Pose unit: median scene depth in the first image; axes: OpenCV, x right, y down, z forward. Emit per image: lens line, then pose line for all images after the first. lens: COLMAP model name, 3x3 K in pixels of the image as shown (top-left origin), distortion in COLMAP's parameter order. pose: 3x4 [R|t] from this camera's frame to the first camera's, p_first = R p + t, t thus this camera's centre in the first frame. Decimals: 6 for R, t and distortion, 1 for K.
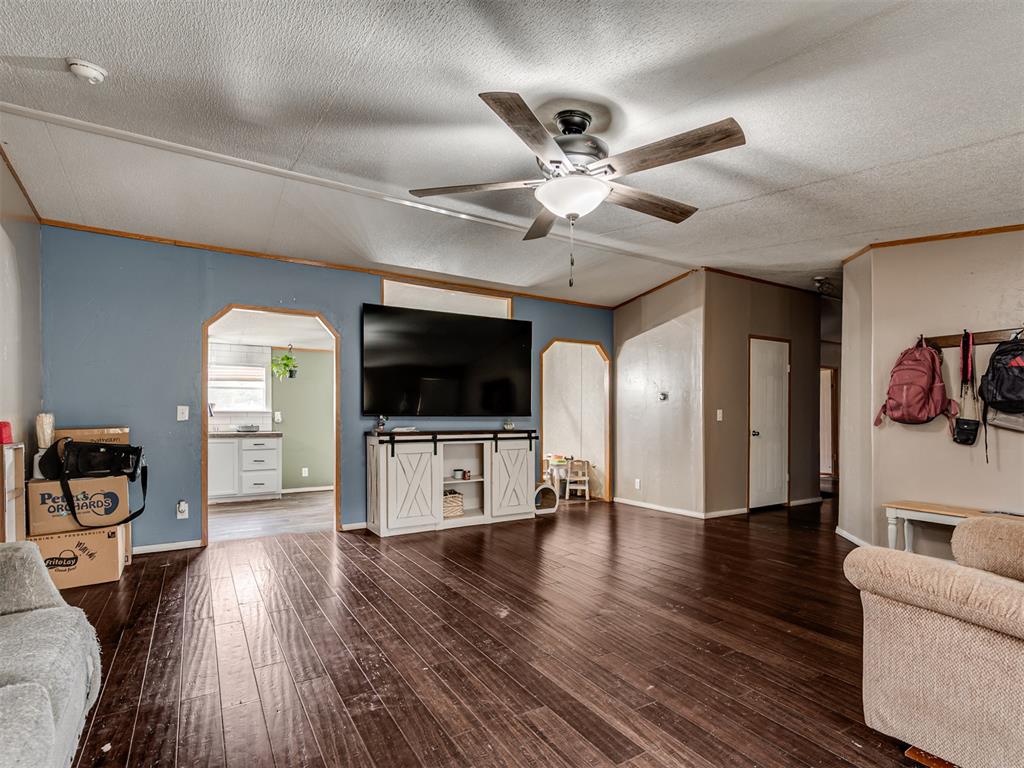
lens RADIAL K [[522.2, 0, 516.6], [0, 522.2, 389.0], [0, 0, 1]] dist [0.012563, 0.001479]
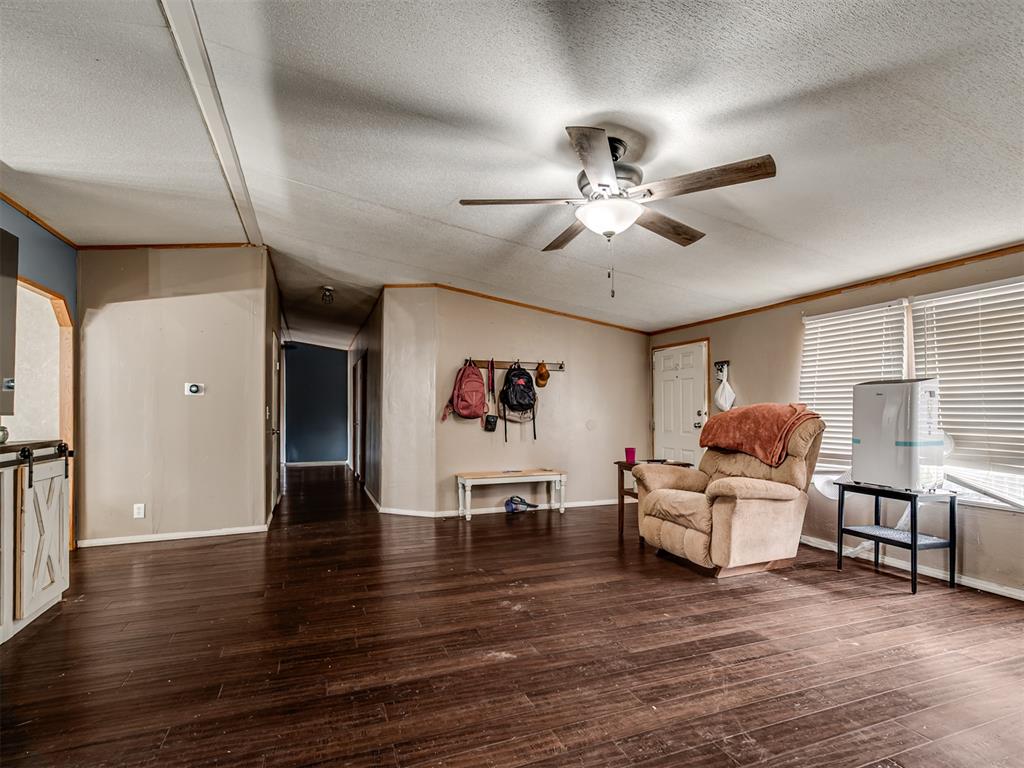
lens RADIAL K [[522.2, 0, 510.5], [0, 522.2, 380.3], [0, 0, 1]] dist [0.012563, 0.001479]
pose [[0.173126, 0.059799, 0.983083, -0.772270], [-0.050643, 0.997375, -0.051749, 0.035997], [-0.983597, -0.040827, 0.175699, 0.773739]]
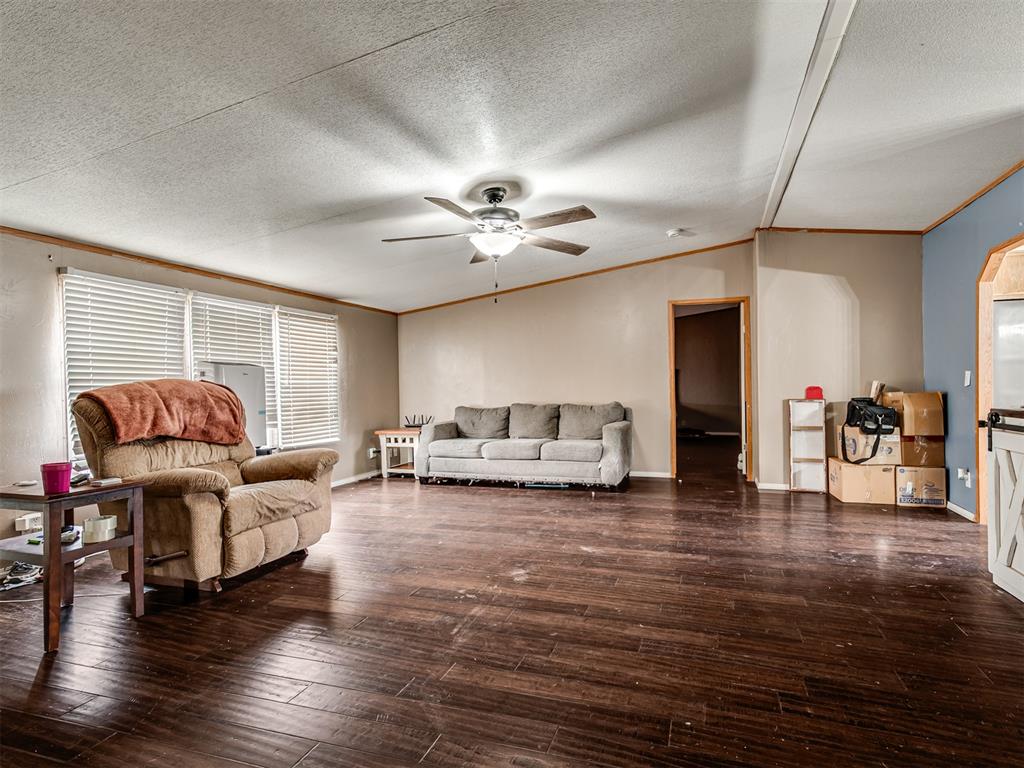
lens RADIAL K [[522.2, 0, 519.6], [0, 522.2, 386.9], [0, 0, 1]] dist [0.012563, 0.001479]
pose [[-0.776324, 0.017758, -0.630083, 0.750199], [0.056620, 0.997527, -0.041648, 0.093070], [0.627785, -0.068007, -0.775410, 1.662870]]
